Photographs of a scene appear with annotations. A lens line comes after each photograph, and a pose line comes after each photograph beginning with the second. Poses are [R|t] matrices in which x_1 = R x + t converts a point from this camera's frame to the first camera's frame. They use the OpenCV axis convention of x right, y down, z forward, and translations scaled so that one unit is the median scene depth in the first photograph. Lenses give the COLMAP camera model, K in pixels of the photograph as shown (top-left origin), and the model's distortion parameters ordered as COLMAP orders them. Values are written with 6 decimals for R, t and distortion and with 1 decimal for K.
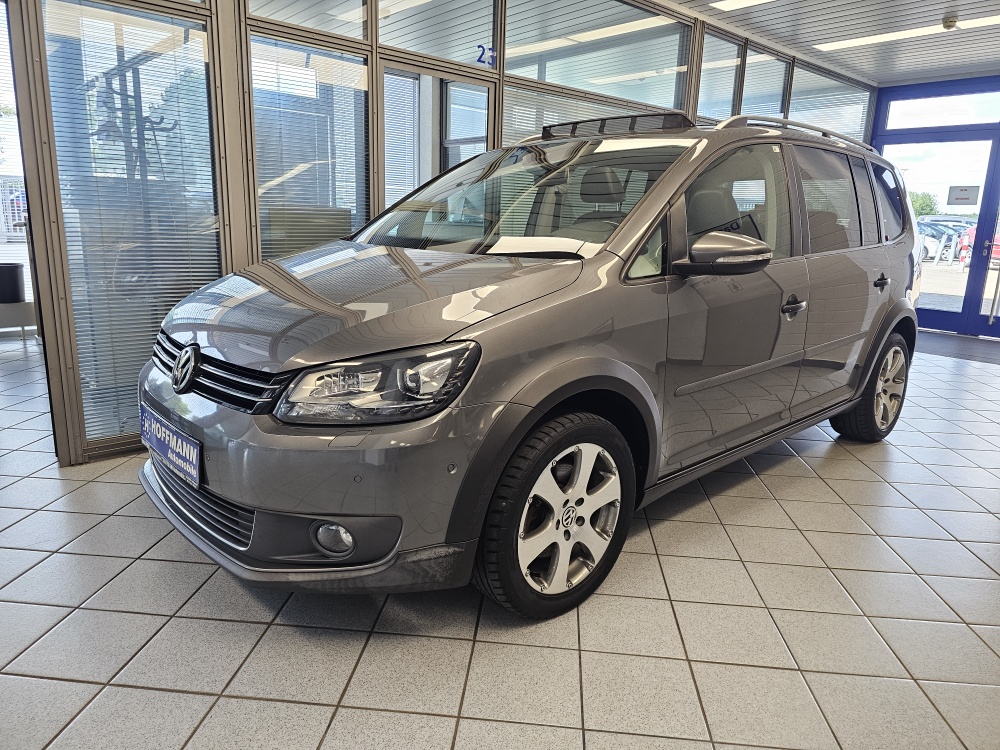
lens RADIAL K [[657.6, 0, 500.0], [0, 657.6, 375.0], [0, 0, 1]] dist [0.069419, -0.081712]
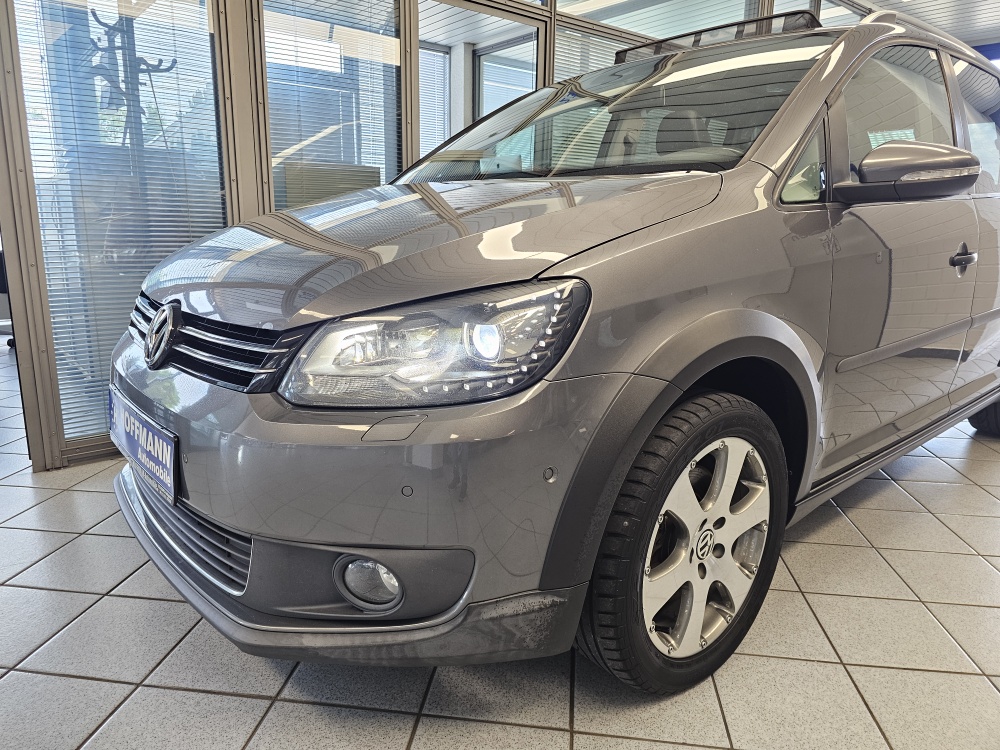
lens RADIAL K [[674.2, 0, 497.0], [0, 674.2, 363.8], [0, 0, 1]] dist [0.049832, -0.048351]
pose [[0.999103, -0.008787, -0.041416, -0.082098], [0.008009, 0.999789, -0.018919, 0.038973], [0.041574, 0.018570, 0.998963, 0.284850]]
